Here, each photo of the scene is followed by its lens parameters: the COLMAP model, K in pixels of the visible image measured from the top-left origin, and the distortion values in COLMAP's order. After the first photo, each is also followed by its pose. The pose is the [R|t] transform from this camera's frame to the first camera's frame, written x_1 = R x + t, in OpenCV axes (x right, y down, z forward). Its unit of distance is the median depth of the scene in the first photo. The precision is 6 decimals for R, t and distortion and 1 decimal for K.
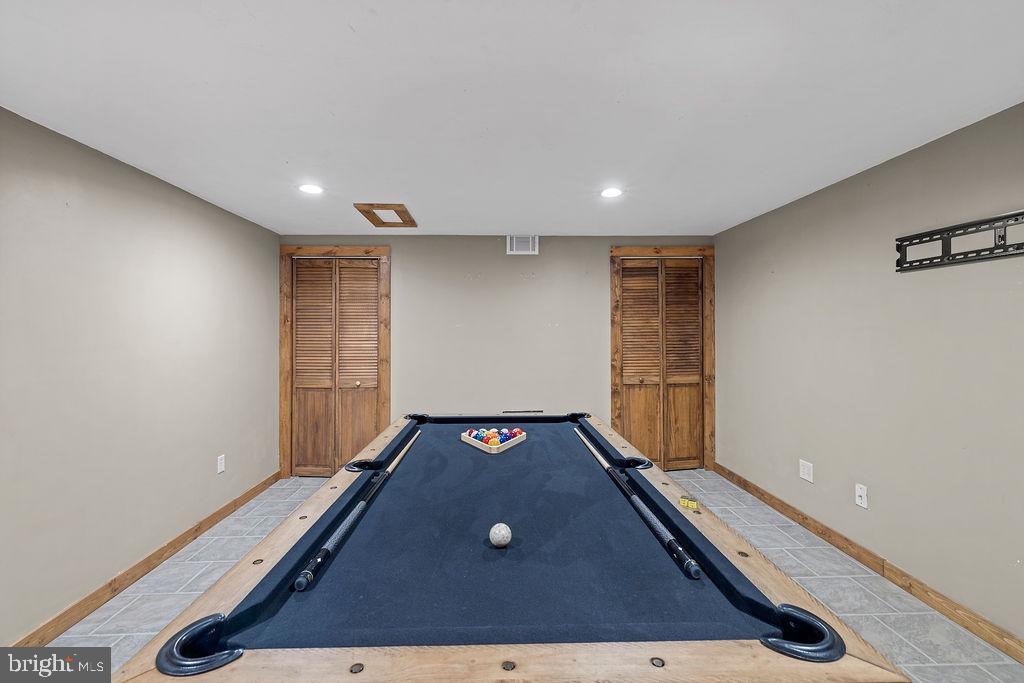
lens RADIAL K [[438.1, 0, 508.2], [0, 438.1, 325.4], [0, 0, 1]] dist [0.003050, 0.000601]
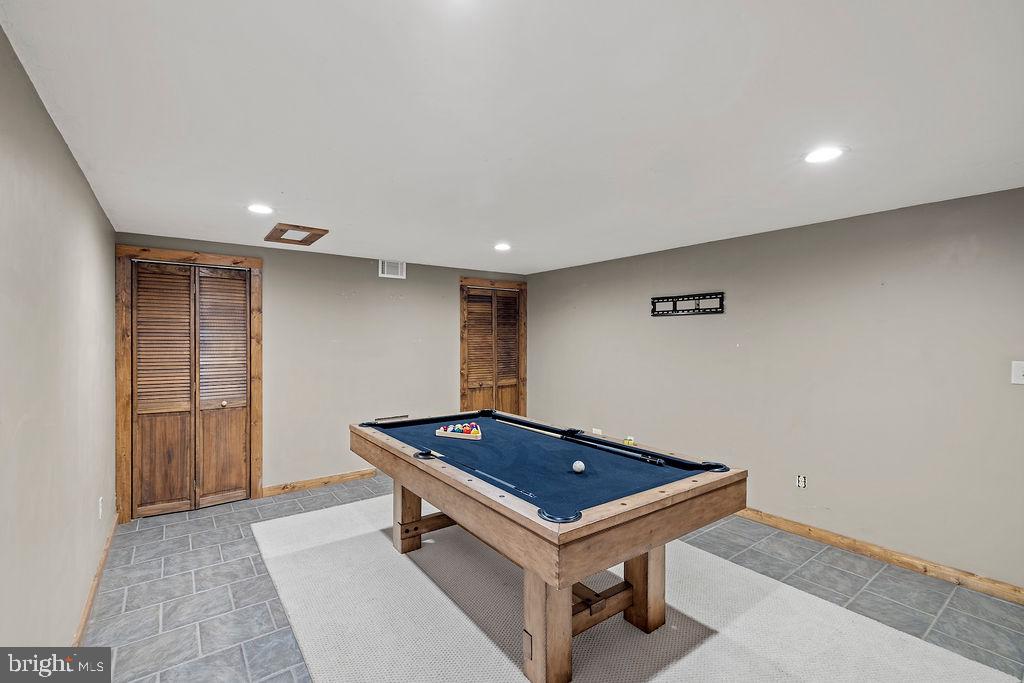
lens RADIAL K [[442.8, 0, 502.3], [0, 442.8, 335.5], [0, 0, 1]] dist [0.000793, 0.000327]
pose [[0.829036, 0.009348, 0.559117, -0.375711], [-0.013279, 0.999907, 0.002972, -0.021963], [-0.559038, -0.009888, 0.829083, -0.102613]]
